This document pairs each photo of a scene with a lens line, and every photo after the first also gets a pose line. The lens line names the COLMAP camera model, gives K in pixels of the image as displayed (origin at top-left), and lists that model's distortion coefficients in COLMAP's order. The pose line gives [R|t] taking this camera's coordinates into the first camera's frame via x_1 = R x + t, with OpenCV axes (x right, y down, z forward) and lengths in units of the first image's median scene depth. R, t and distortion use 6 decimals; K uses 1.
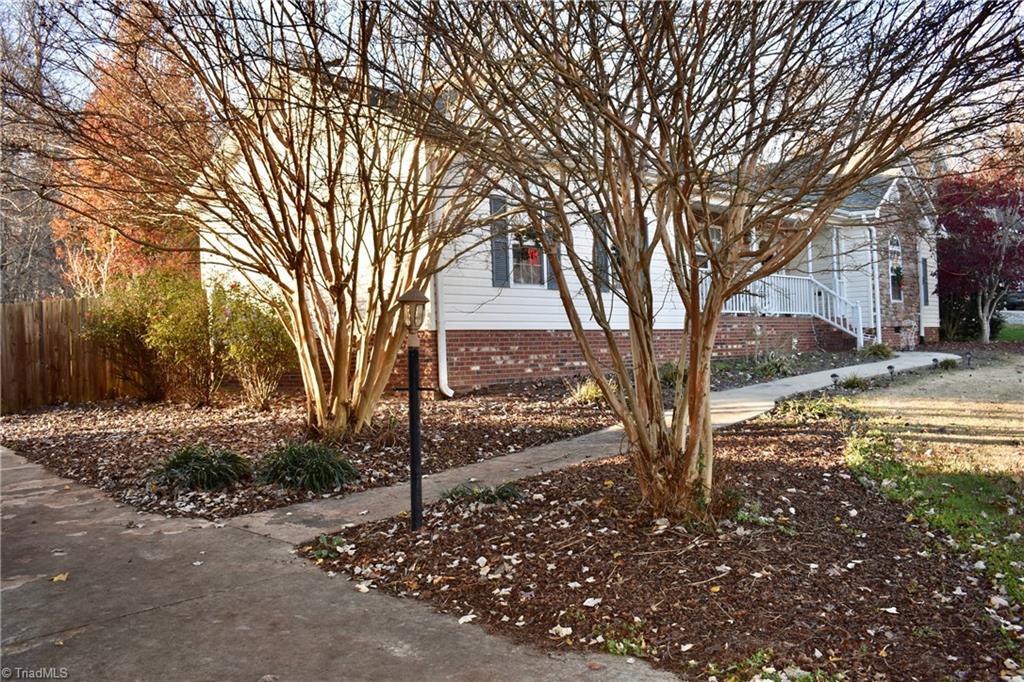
lens RADIAL K [[900.9, 0, 512.0], [0, 900.9, 341.0], [0, 0, 1]] dist [-0.012500, -0.003596]
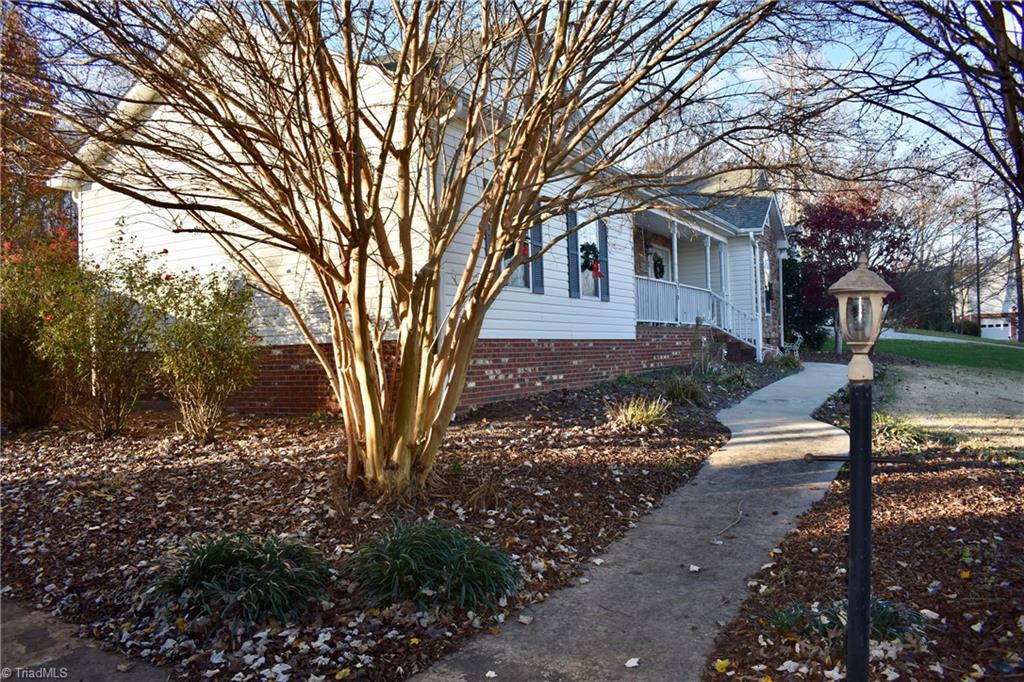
lens RADIAL K [[800.7, 0, 512.0], [0, 800.7, 341.0], [0, 0, 1]] dist [-0.082739, -0.000401]
pose [[0.968999, 0.008226, 0.246929, -0.185087], [-0.005865, 0.999930, -0.010292, -0.002425], [-0.246996, 0.008525, 0.968979, 0.283088]]
